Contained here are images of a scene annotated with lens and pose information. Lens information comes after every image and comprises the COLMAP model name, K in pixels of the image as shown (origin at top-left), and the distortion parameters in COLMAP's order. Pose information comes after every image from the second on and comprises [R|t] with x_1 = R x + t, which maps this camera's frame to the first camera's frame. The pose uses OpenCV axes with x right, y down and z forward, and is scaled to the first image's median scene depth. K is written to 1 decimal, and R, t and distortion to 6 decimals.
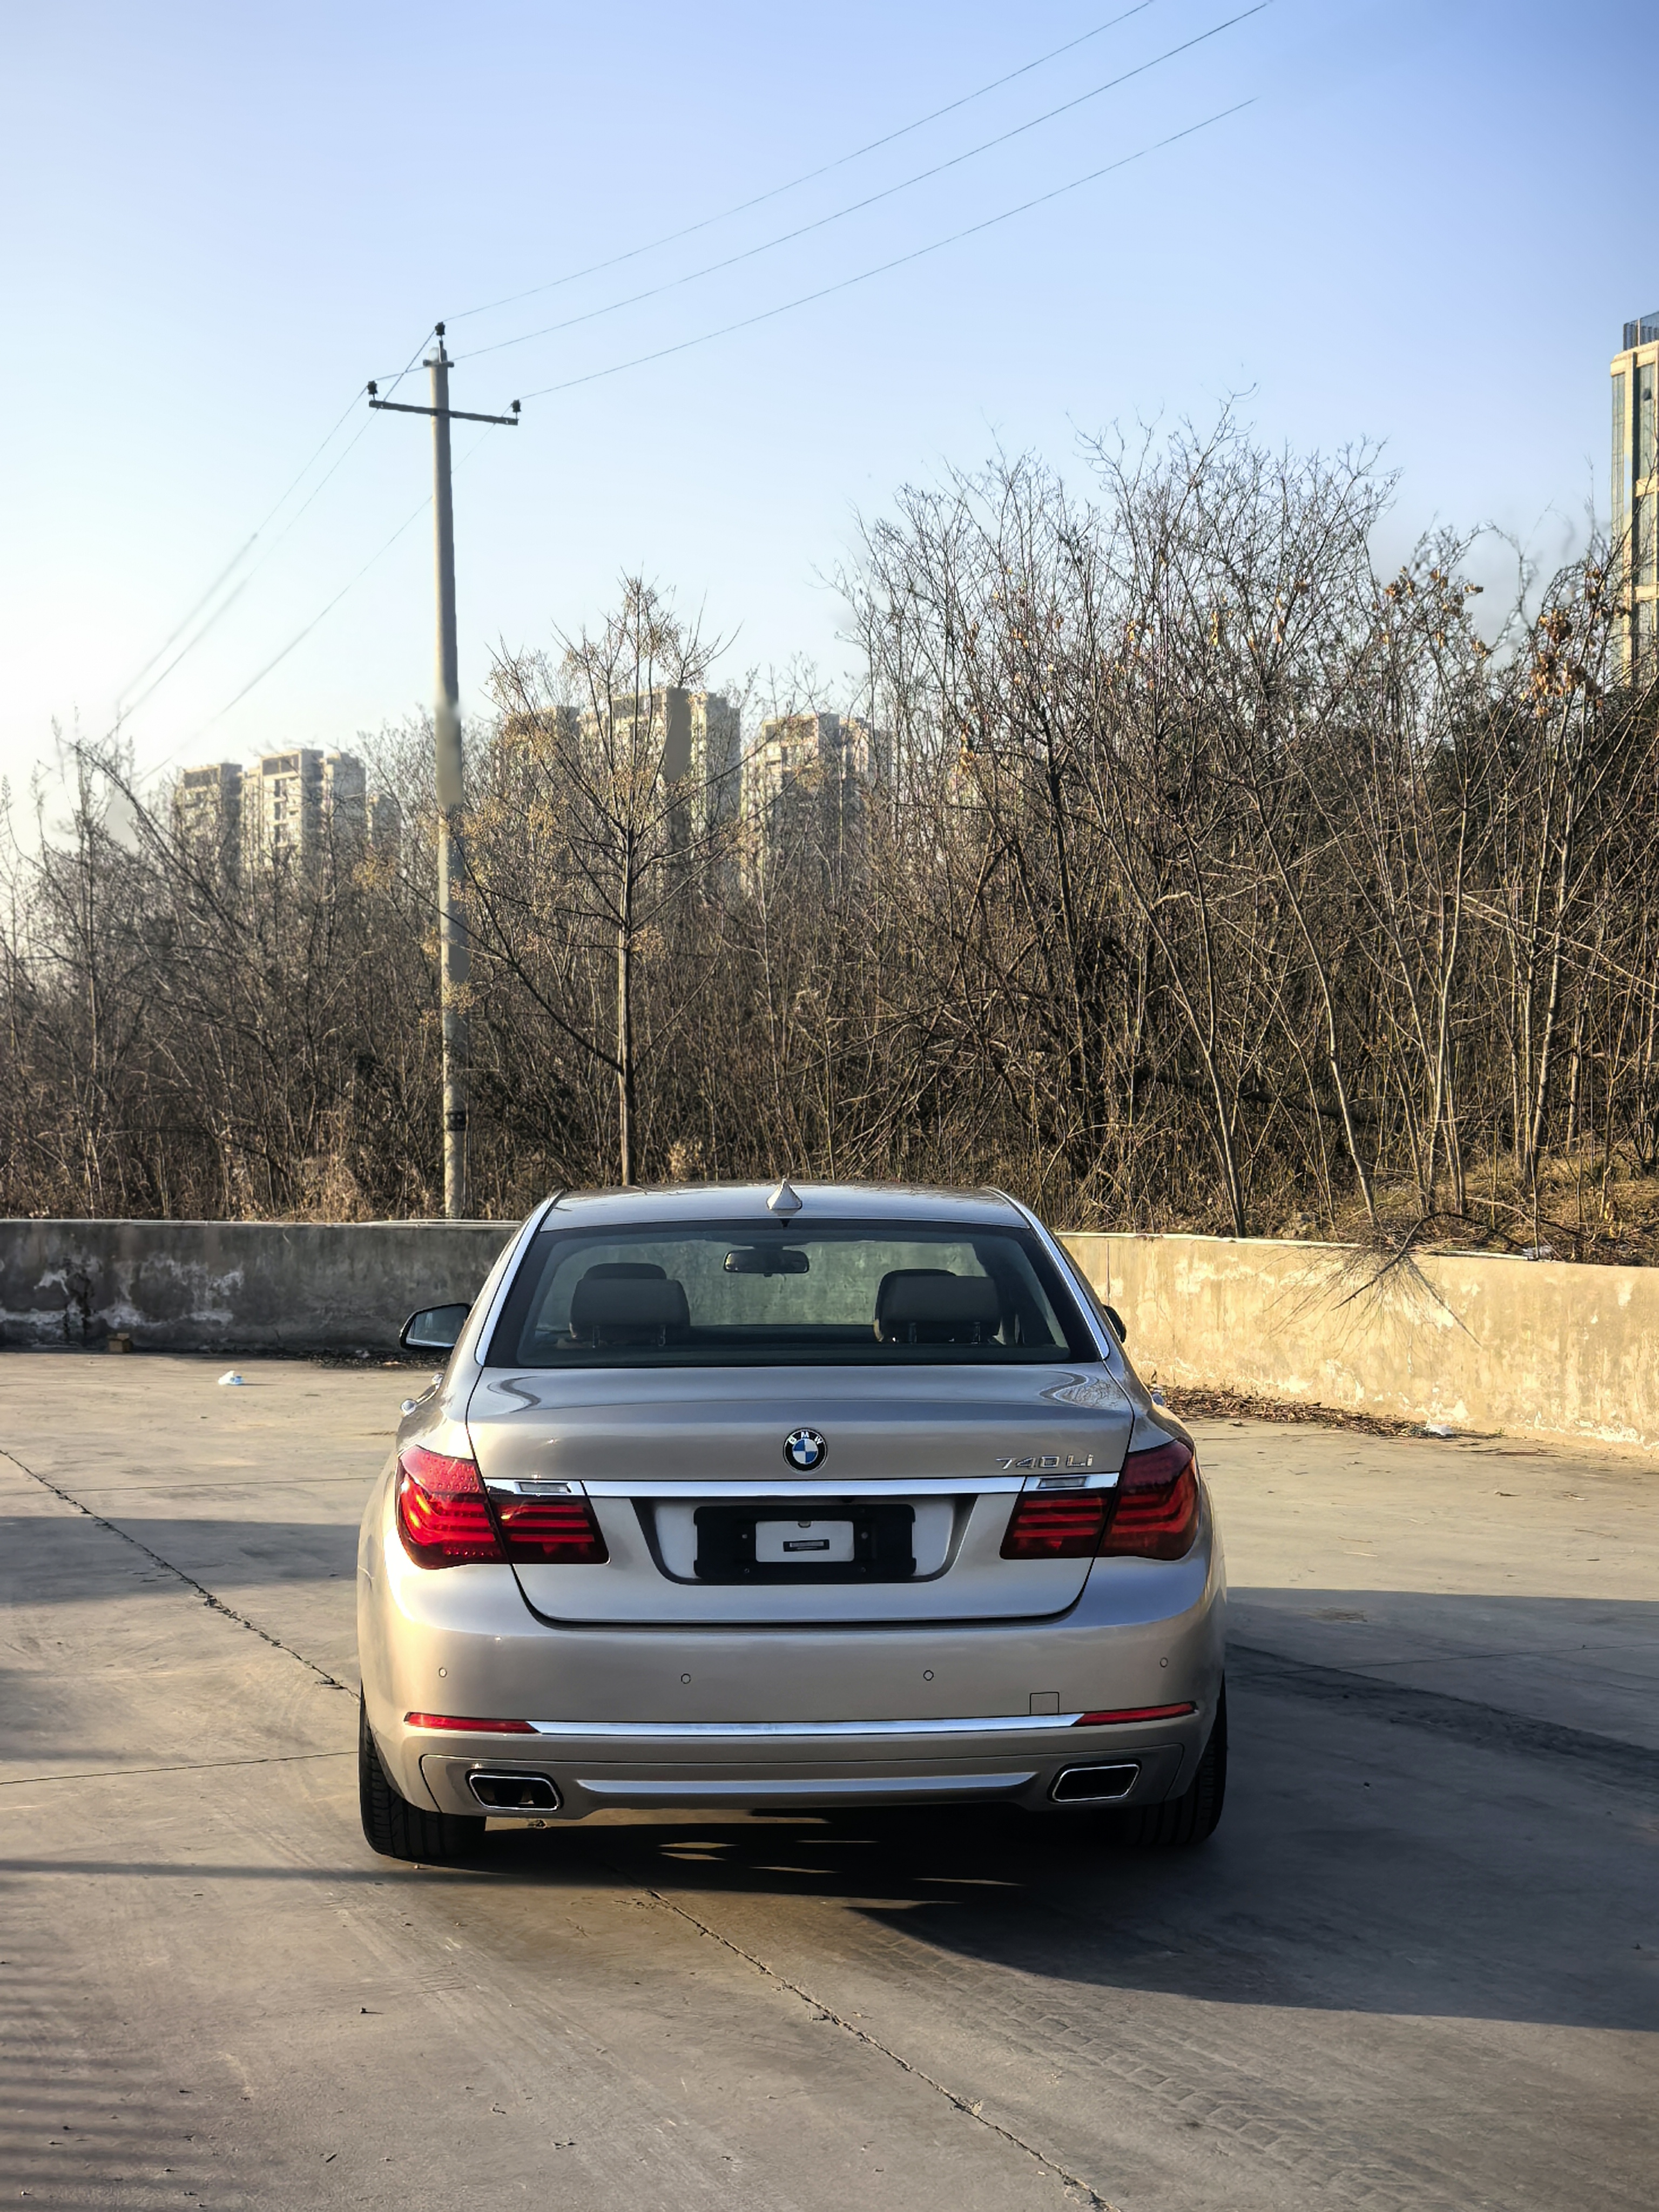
lens RADIAL K [[3027.2, 0, 829.4], [0, 3027.2, 1116.5], [0, 0, 1]] dist [0.084061, 0.000000]
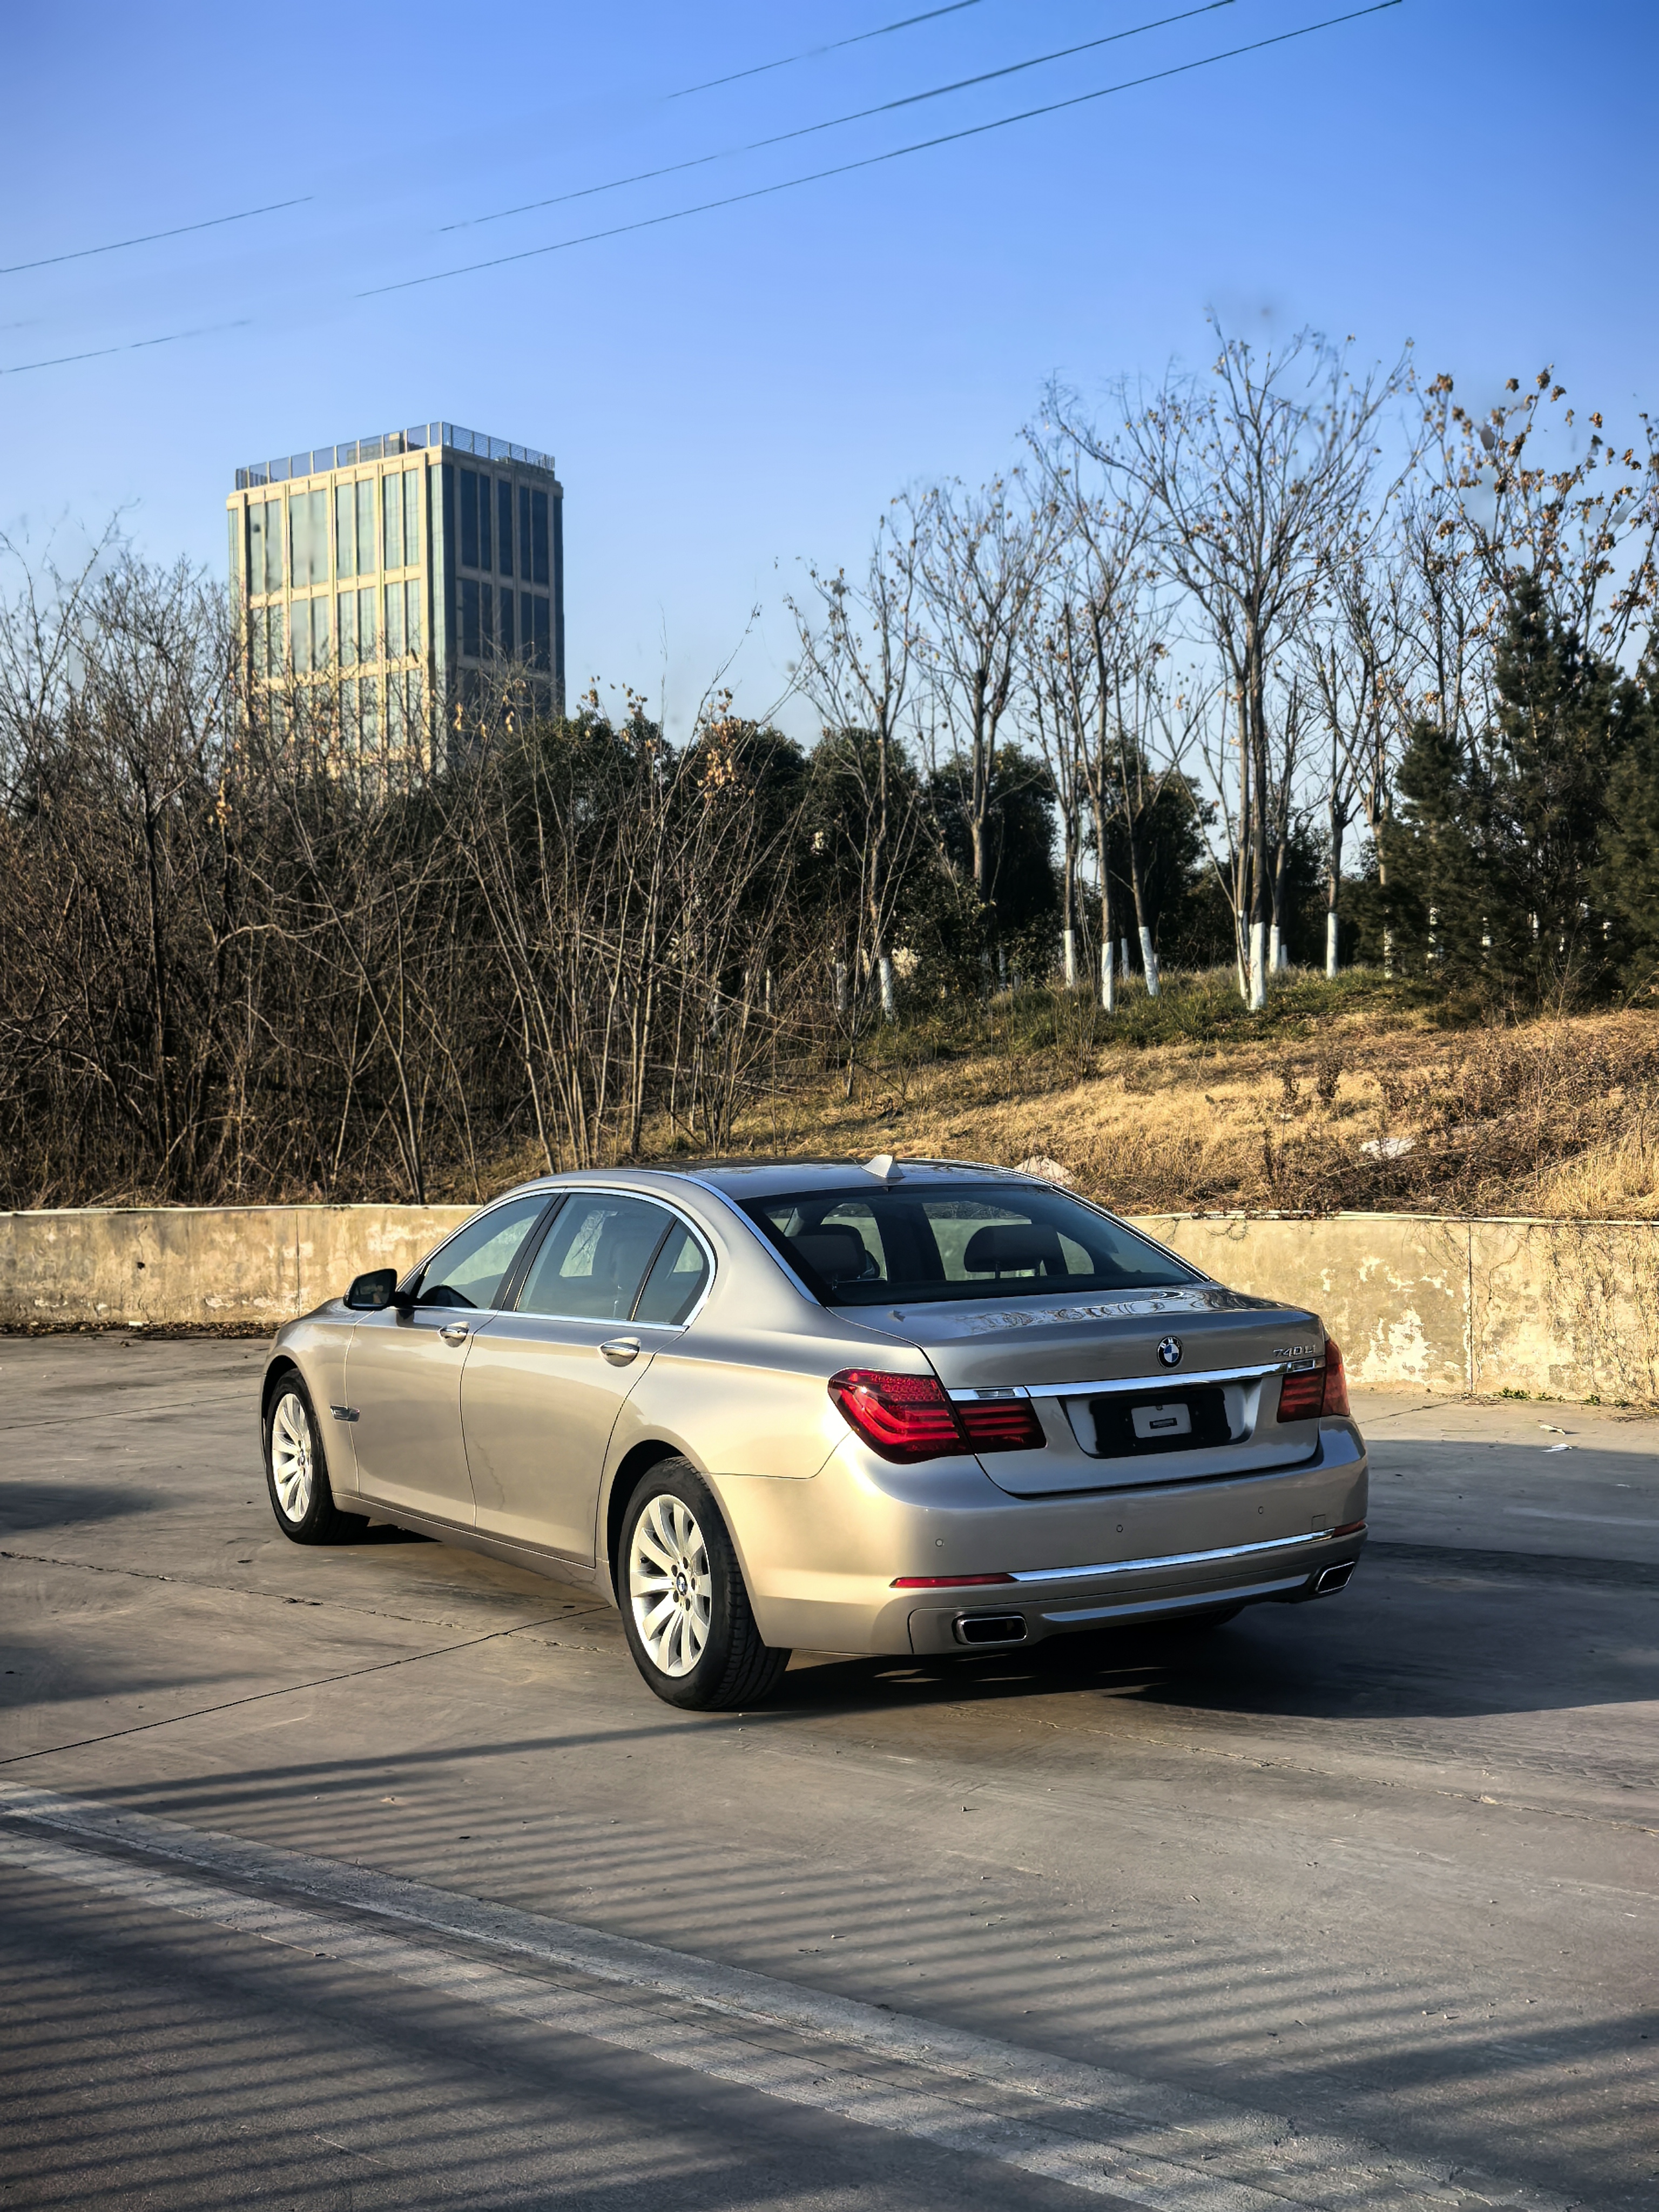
lens RADIAL K [[2449.8, 0, 829.3], [0, 2449.8, 1093.5], [0, 0, 1]] dist [0.061911, 0.000000]
pose [[0.880107, -0.010840, 0.474652, -0.650503], [0.013497, 0.999907, -0.002190, -0.004155], [-0.474584, 0.008334, 0.880171, 0.112644]]
